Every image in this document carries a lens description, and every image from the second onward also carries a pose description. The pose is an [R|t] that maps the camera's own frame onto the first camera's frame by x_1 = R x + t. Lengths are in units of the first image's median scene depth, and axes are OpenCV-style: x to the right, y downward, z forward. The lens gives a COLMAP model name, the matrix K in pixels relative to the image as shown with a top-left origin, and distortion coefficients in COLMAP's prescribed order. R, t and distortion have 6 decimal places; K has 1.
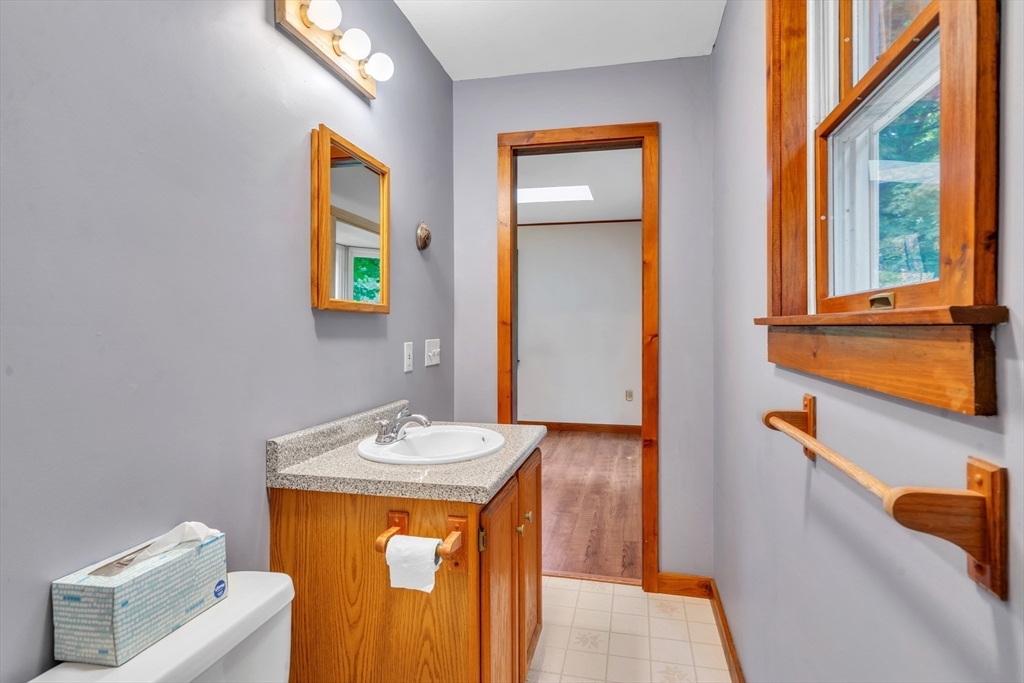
lens RADIAL K [[475.4, 0, 518.4], [0, 475.4, 321.1], [0, 0, 1]] dist [0.000127, 0.000875]
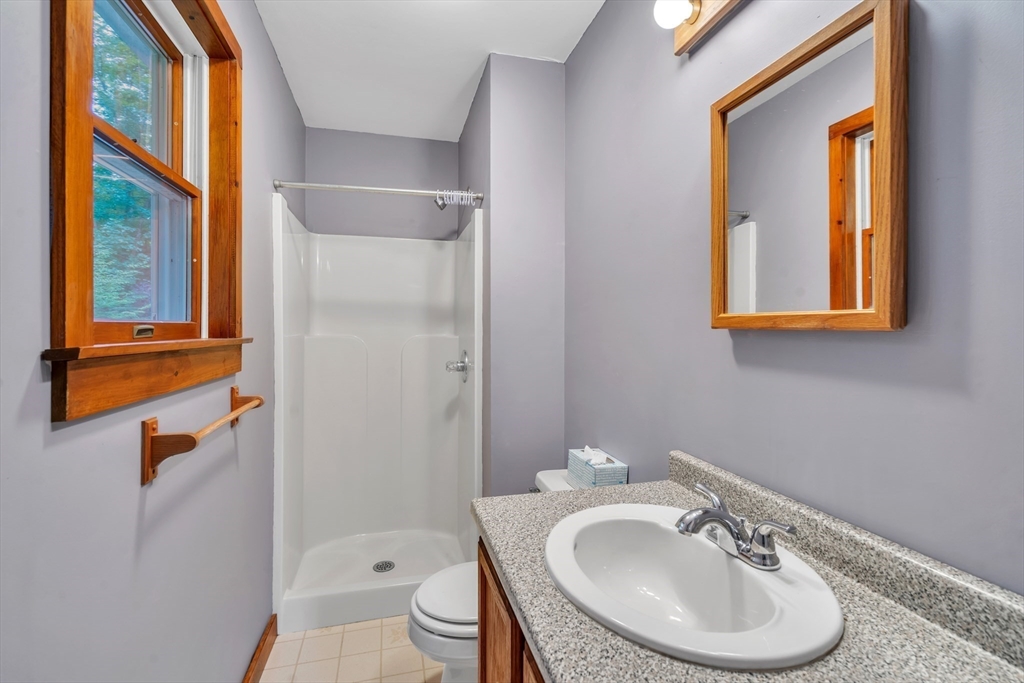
lens RADIAL K [[475.4, 0, 518.4], [0, 475.4, 321.1], [0, 0, 1]] dist [0.000127, 0.000875]
pose [[-0.870132, -0.005376, -0.492790, 0.293759], [0.004521, 0.999811, -0.018890, -0.023355], [0.492798, -0.018665, -0.869943, 1.575090]]
